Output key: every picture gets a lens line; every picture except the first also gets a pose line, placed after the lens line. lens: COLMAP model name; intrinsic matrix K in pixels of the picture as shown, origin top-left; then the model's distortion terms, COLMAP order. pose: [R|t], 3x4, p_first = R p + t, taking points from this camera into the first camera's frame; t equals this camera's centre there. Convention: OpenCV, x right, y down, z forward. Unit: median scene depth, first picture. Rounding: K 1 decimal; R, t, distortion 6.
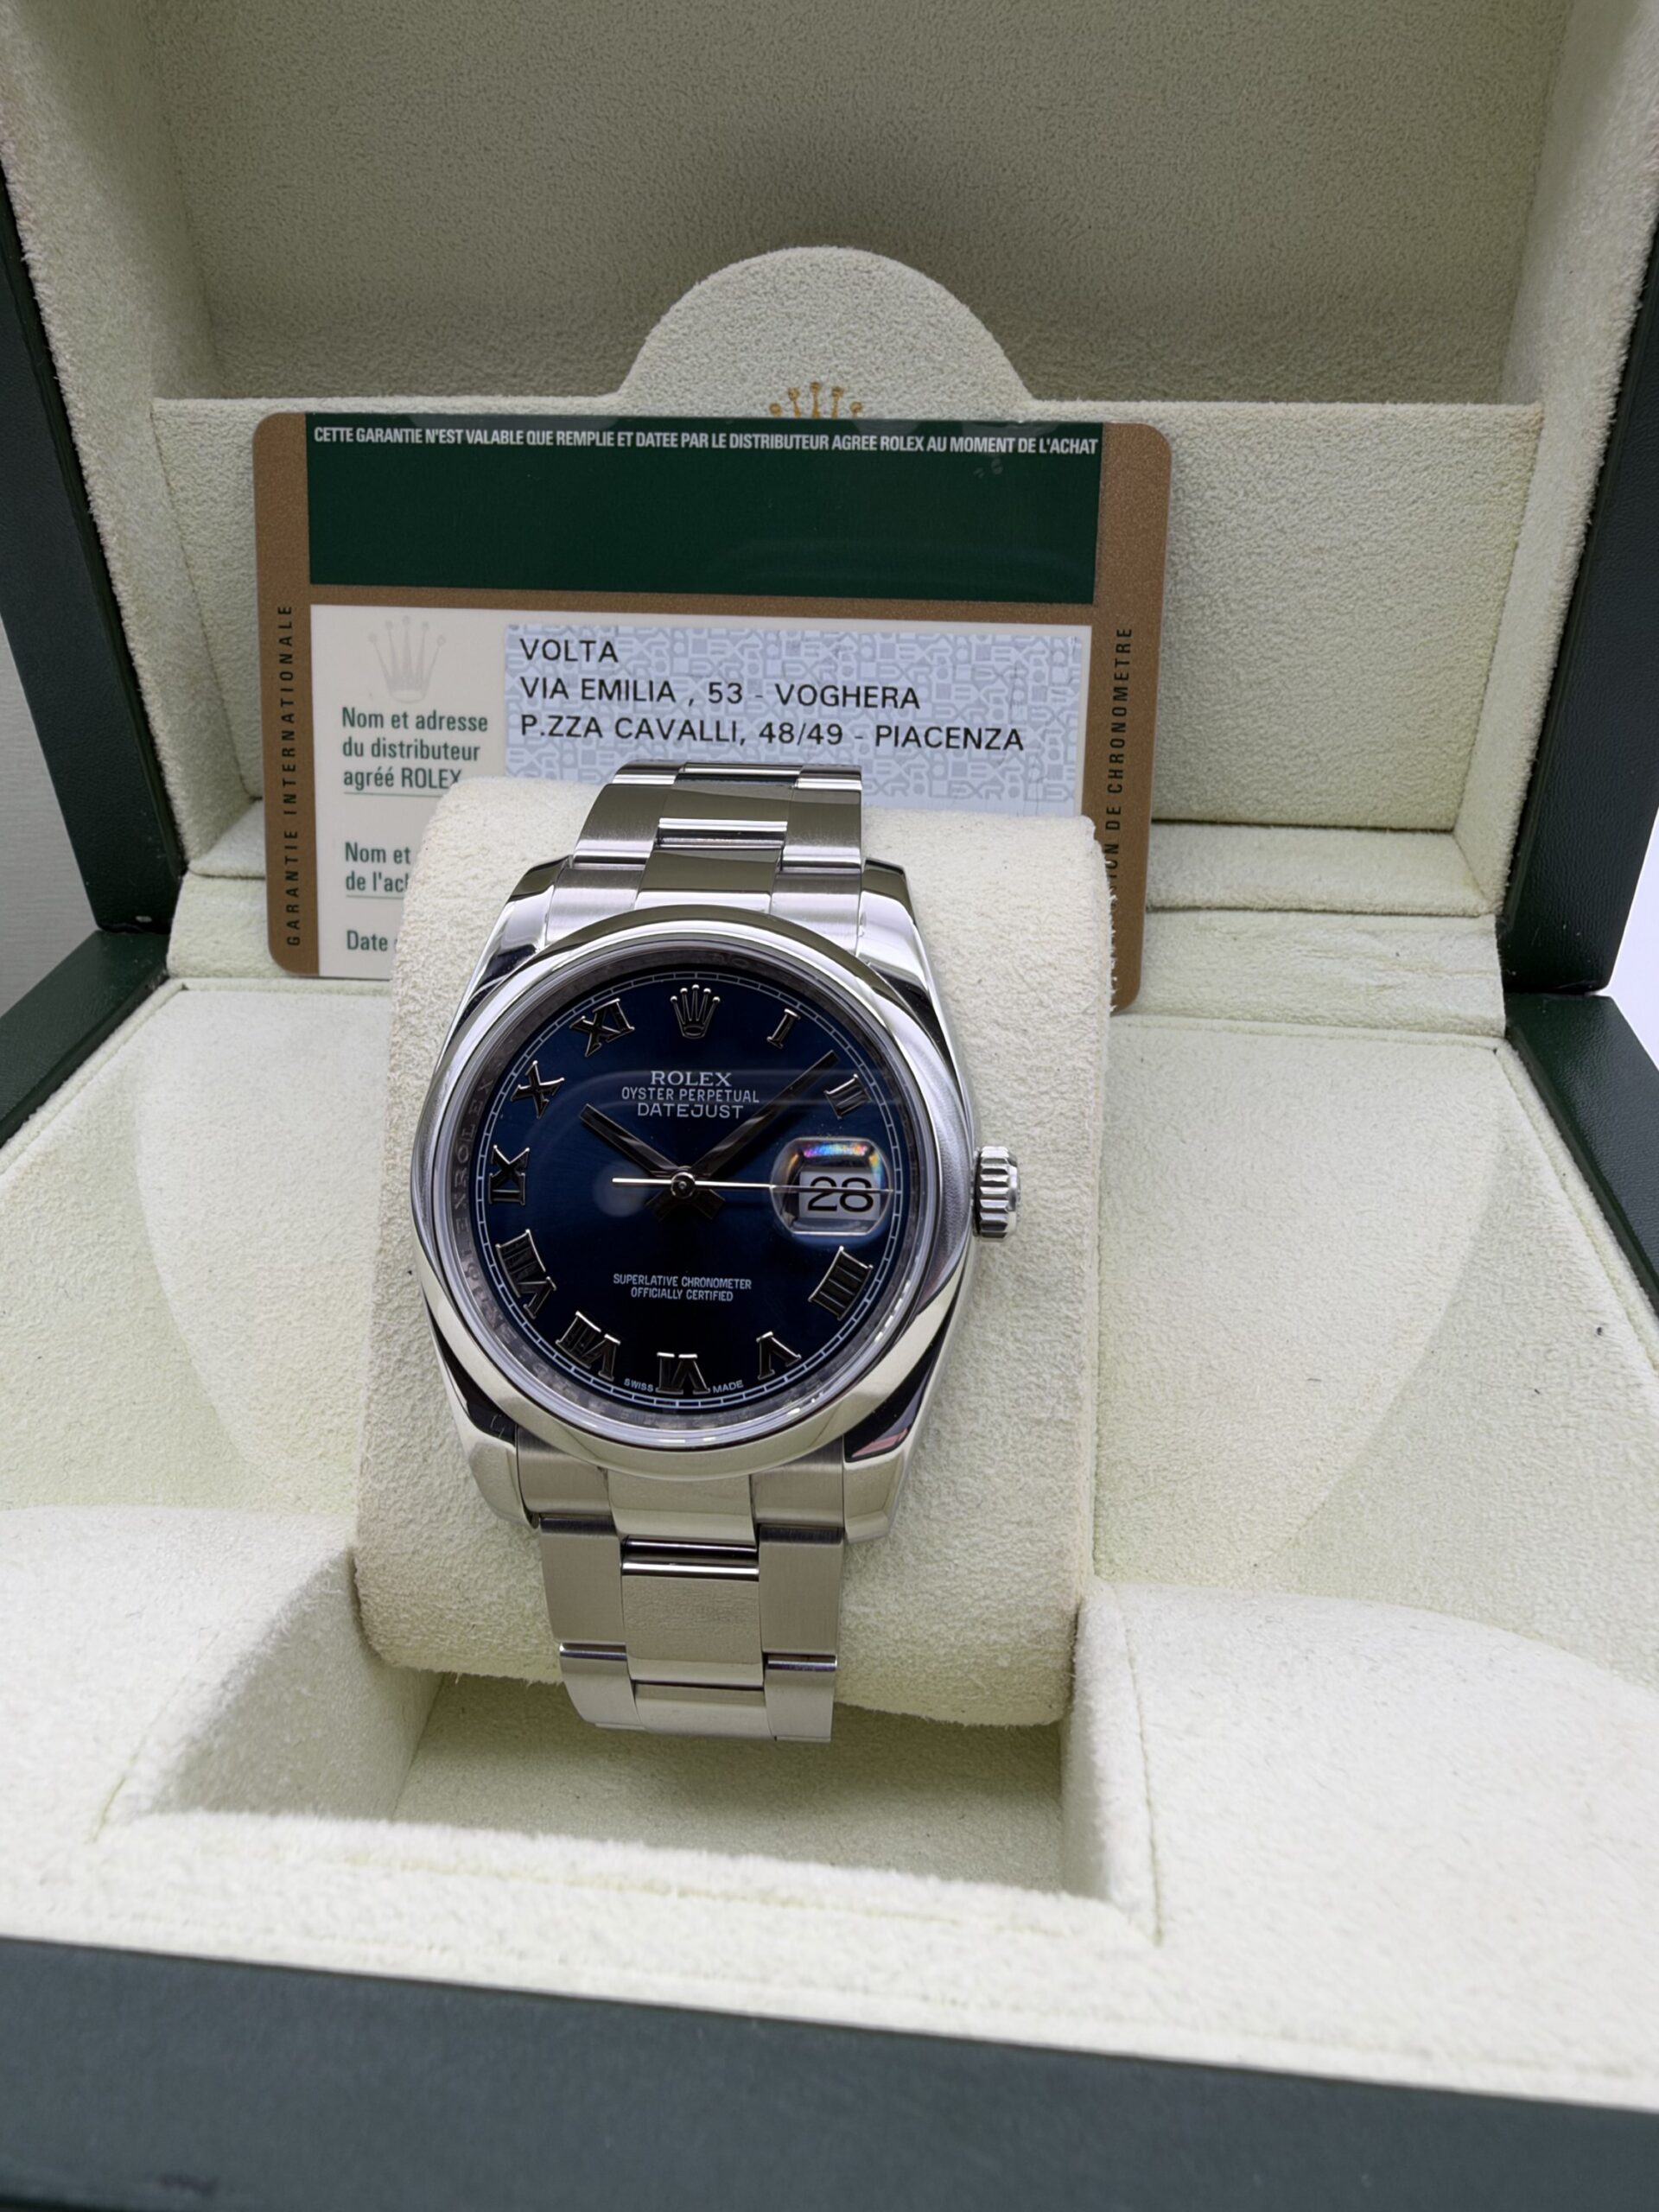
lens RADIAL K [[1628.5, 0, 825.0], [0, 1628.5, 943.3], [0, 0, 1]] dist [-0.028350, 0.038876]
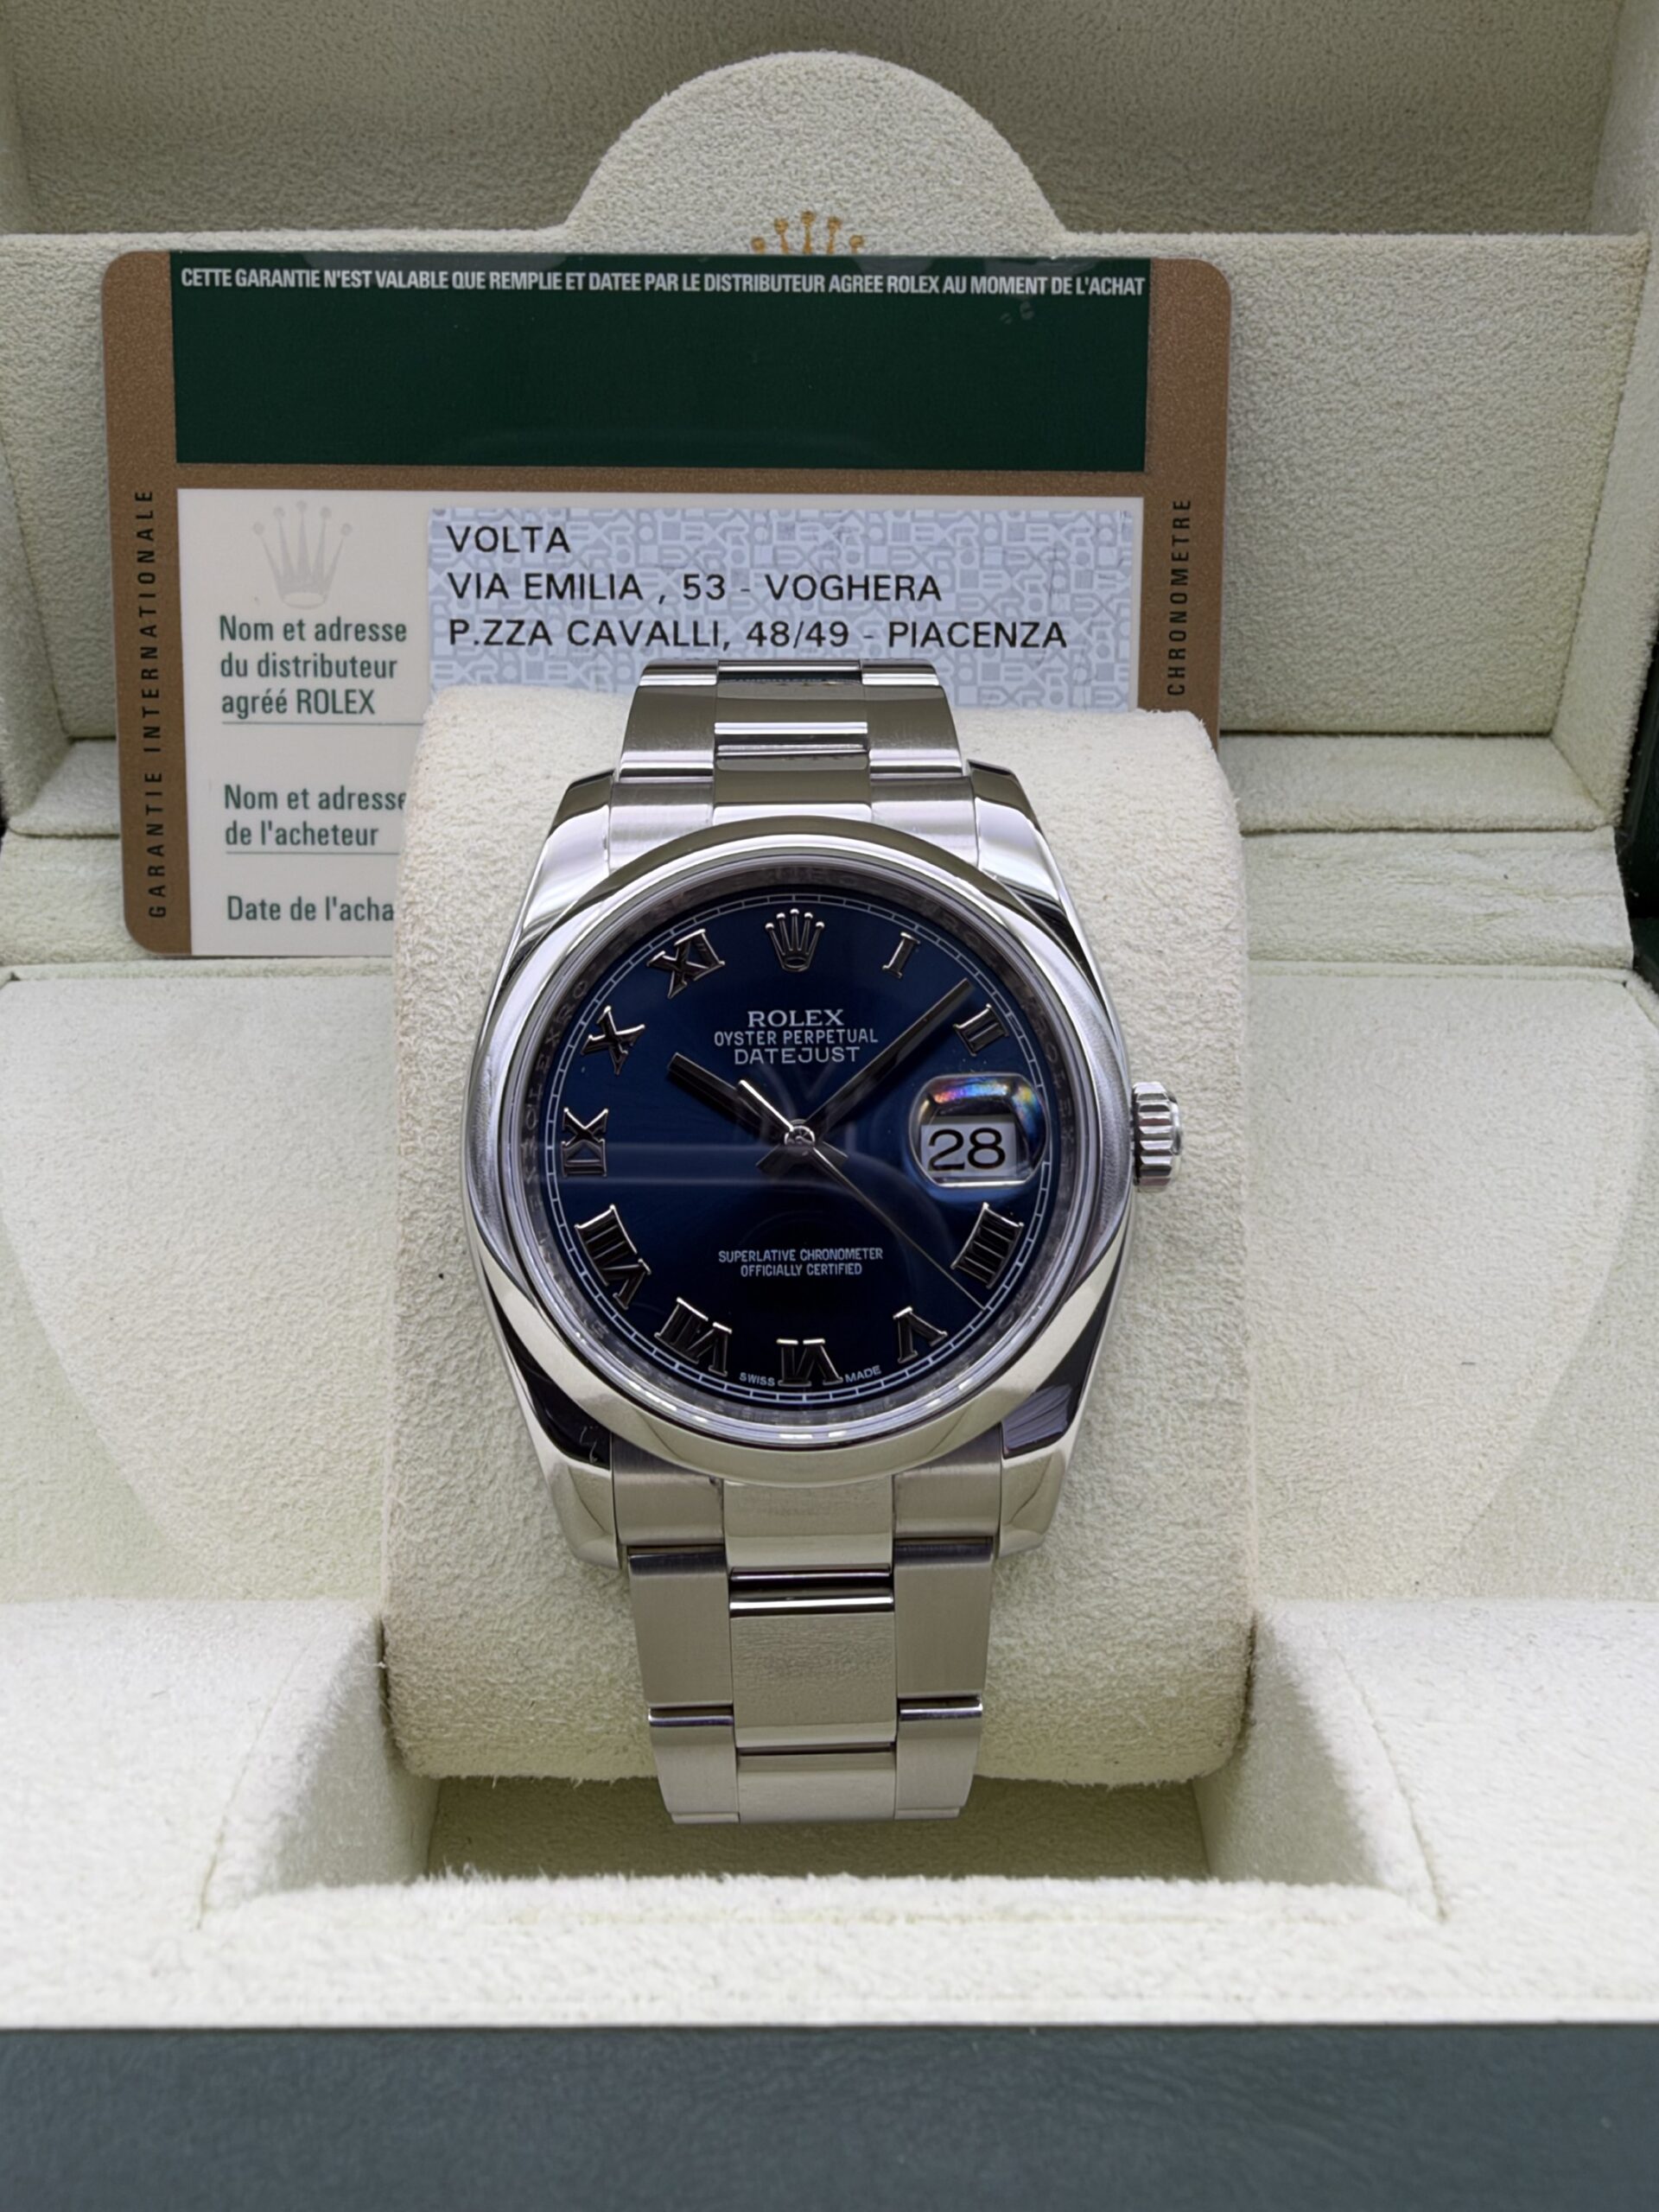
lens RADIAL K [[2176.8, 0, 822.2], [0, 2176.8, 885.6], [0, 0, 1]] dist [-0.024416, 0.018772]
pose [[0.993647, -0.035590, 0.106762, -0.126525], [0.039130, 0.998745, -0.031246, 0.033632], [-0.105516, 0.035225, 0.993794, -0.092545]]
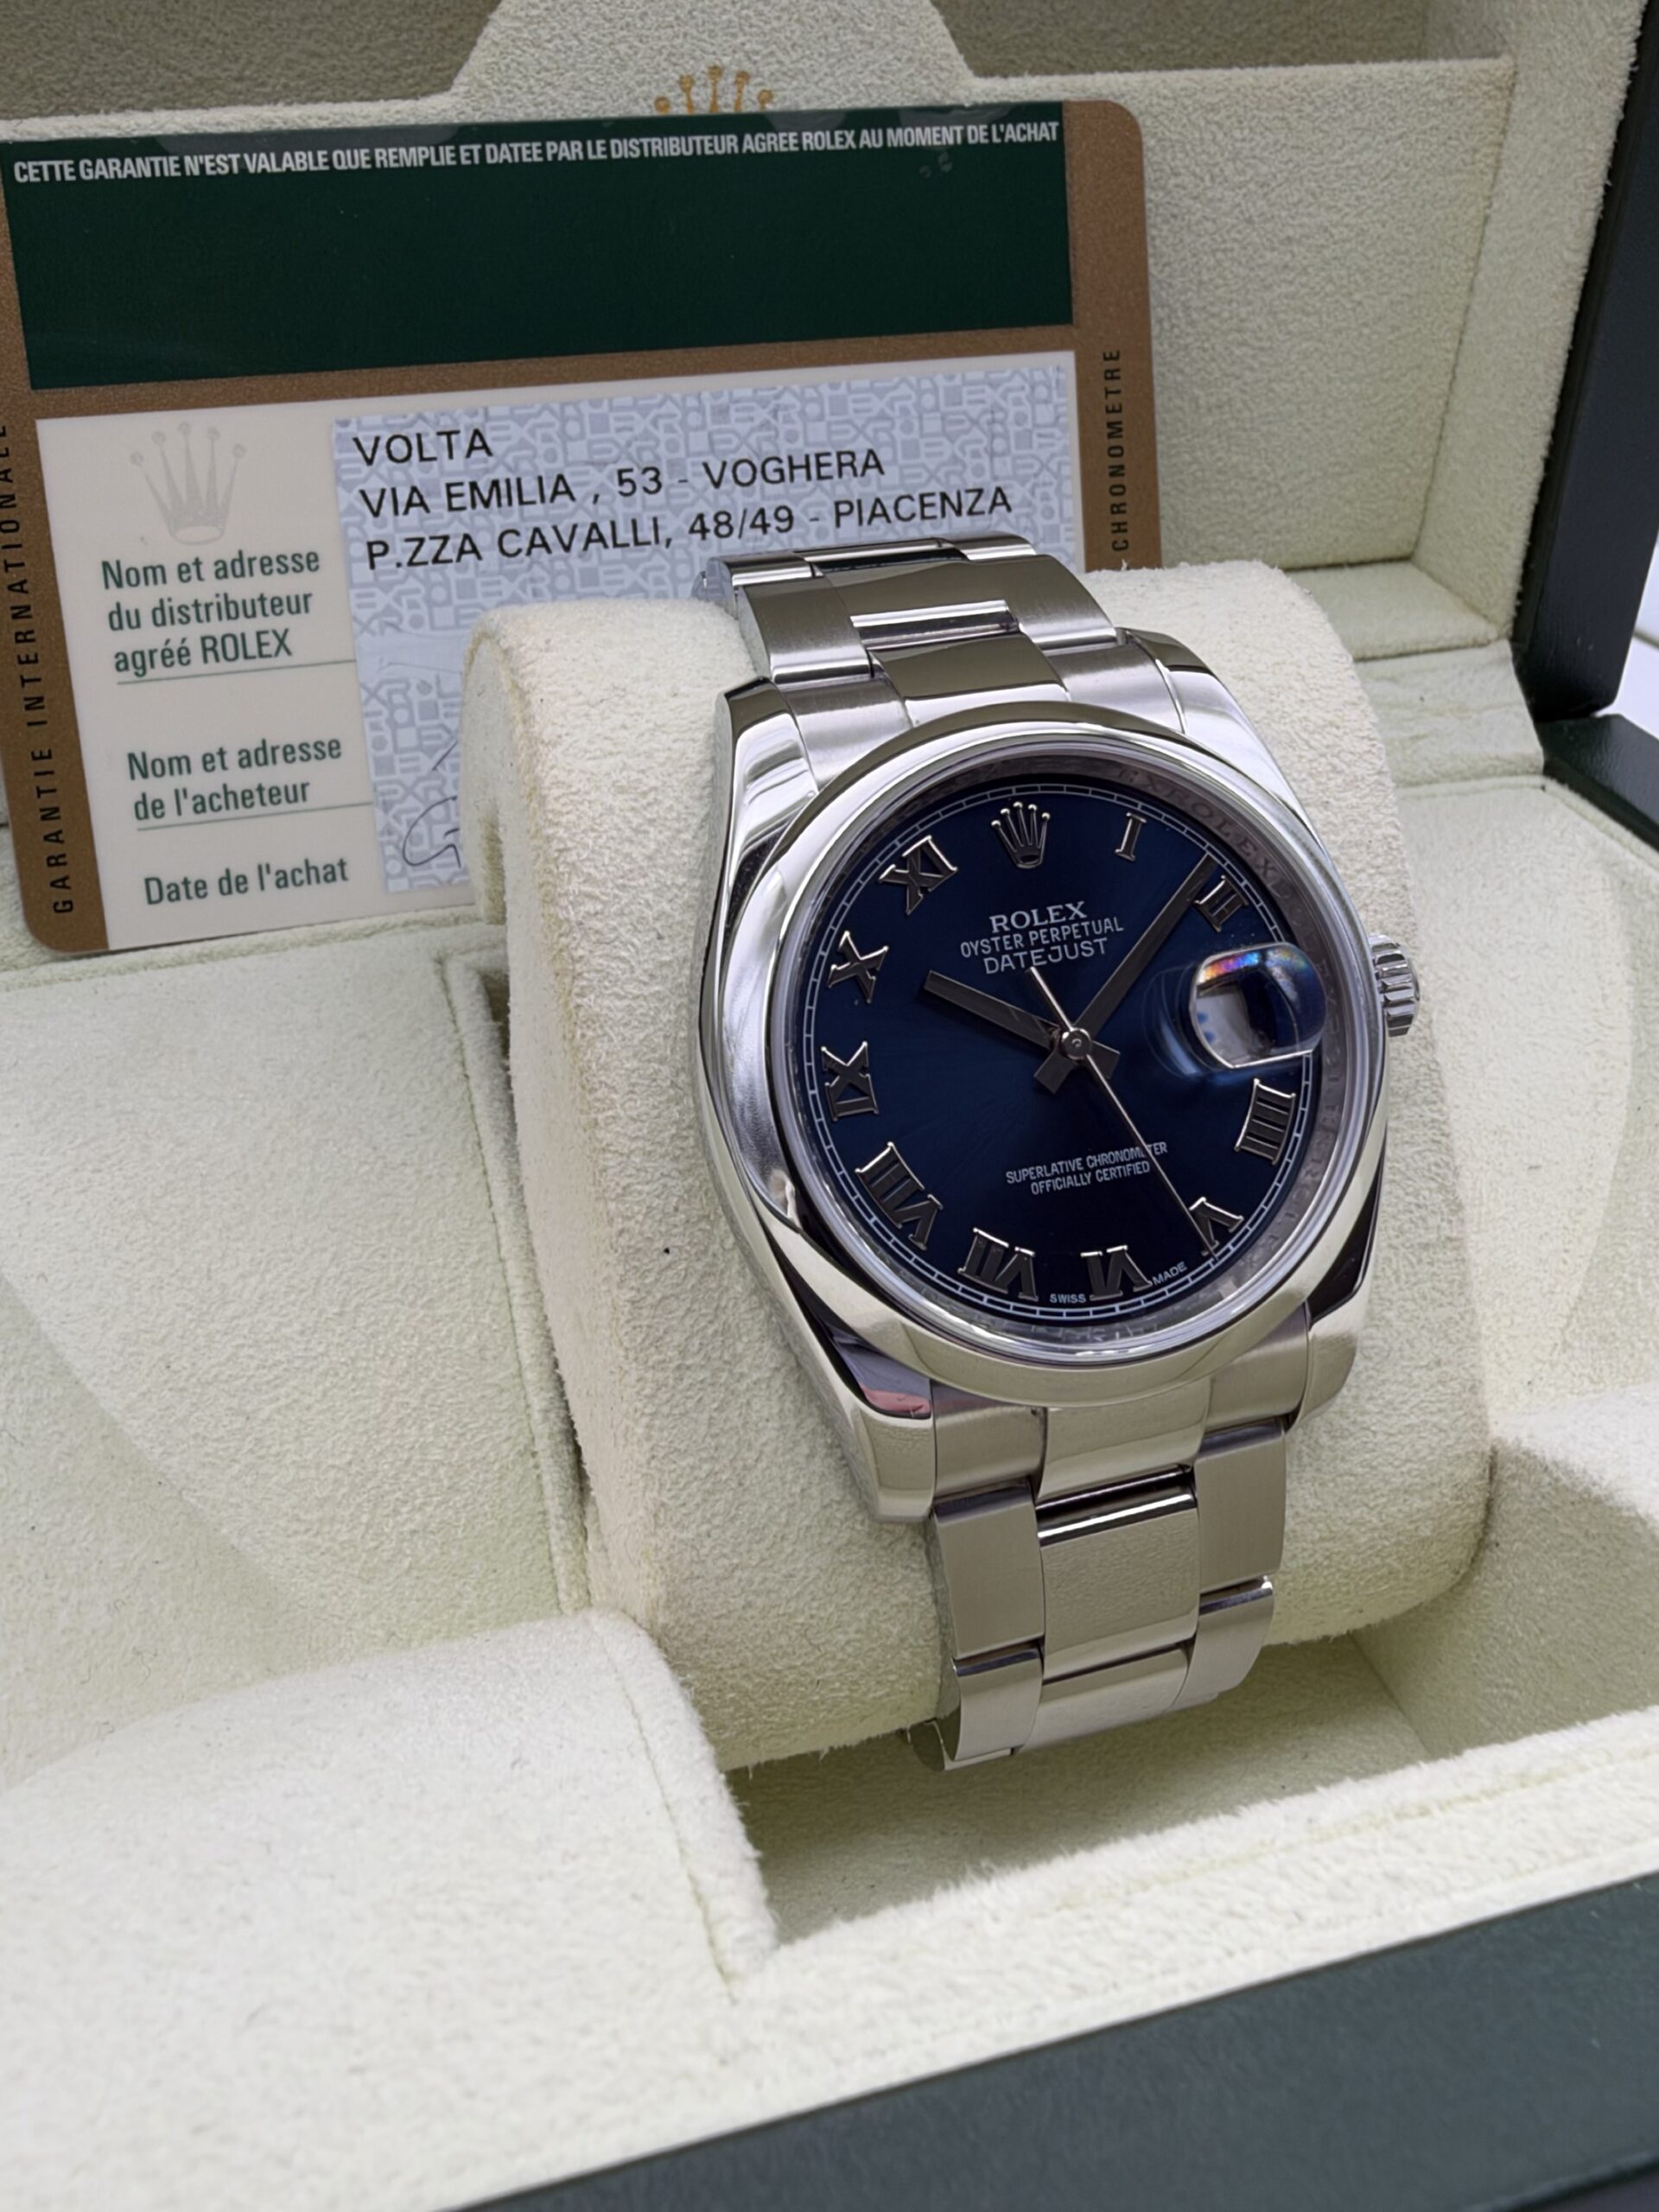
lens RADIAL K [[2176.8, 0, 822.2], [0, 2176.8, 885.6], [0, 0, 1]] dist [-0.024416, 0.018772]
pose [[0.924600, -0.168486, 0.341652, -0.367860], [0.163545, 0.985579, 0.043443, 0.002454], [-0.344045, 0.015709, 0.938822, 0.017809]]
